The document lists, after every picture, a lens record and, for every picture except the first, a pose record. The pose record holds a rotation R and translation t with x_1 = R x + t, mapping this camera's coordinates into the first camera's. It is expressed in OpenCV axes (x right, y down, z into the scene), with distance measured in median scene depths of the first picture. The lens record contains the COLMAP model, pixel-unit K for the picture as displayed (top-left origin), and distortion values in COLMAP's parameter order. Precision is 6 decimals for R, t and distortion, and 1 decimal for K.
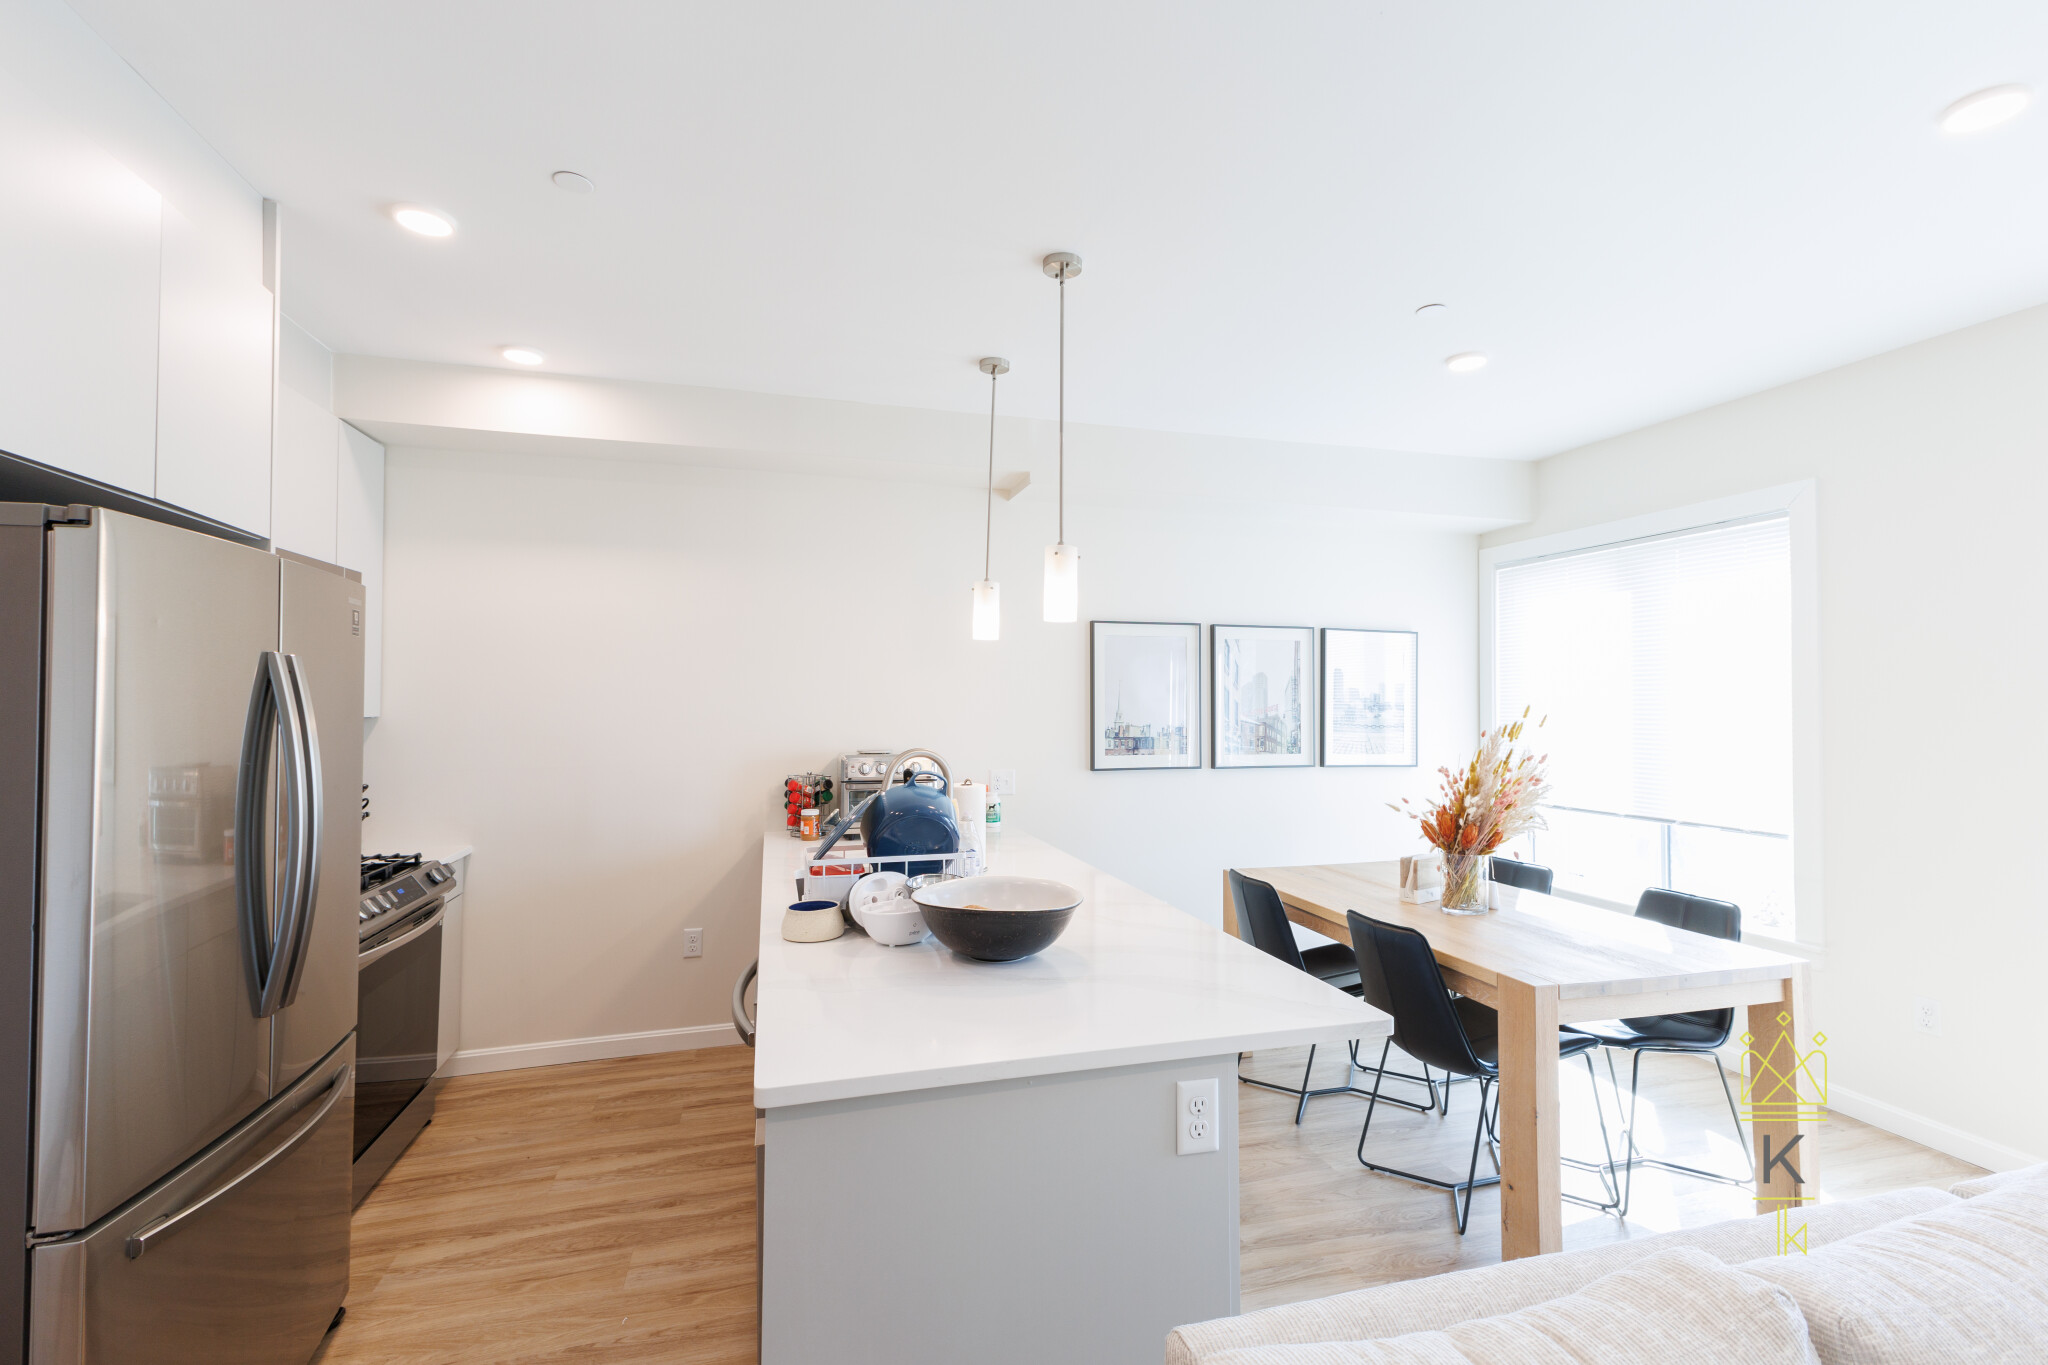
lens RADIAL K [[889.2, 0, 1026.7], [0, 889.2, 670.8], [0, 0, 1]] dist [0.022603, 0.000055]
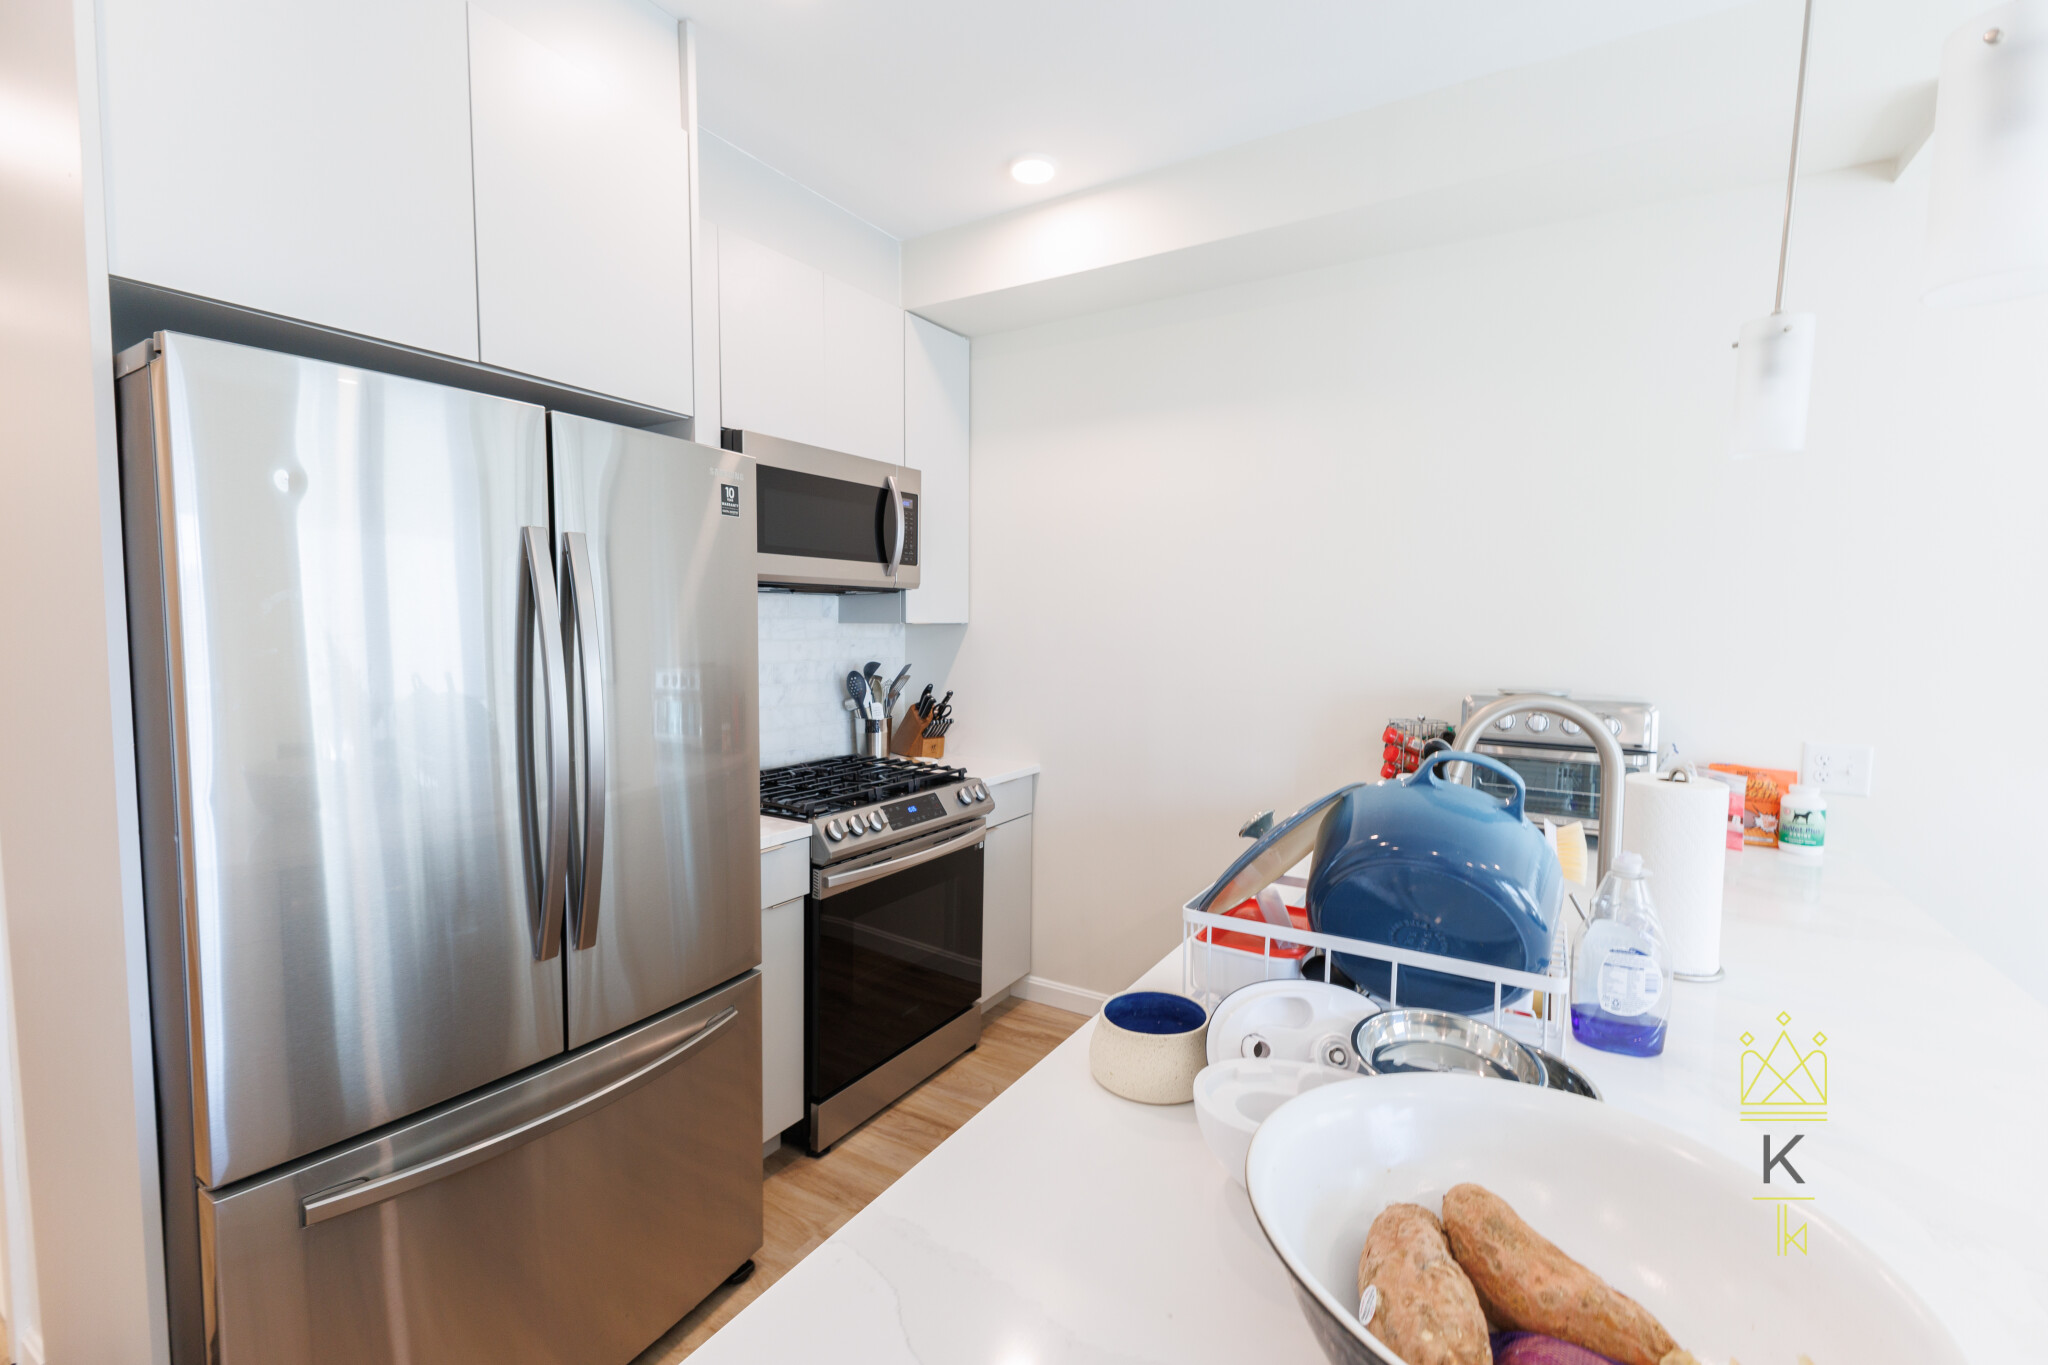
lens RADIAL K [[876.5, 0, 1022.3], [0, 876.5, 675.7], [0, 0, 1]] dist [0.000631, -0.000118]
pose [[0.673762, 0.051827, -0.737128, 0.034319], [0.018084, 0.996082, 0.086563, 0.032337], [0.738727, -0.071653, 0.670185, 0.475238]]
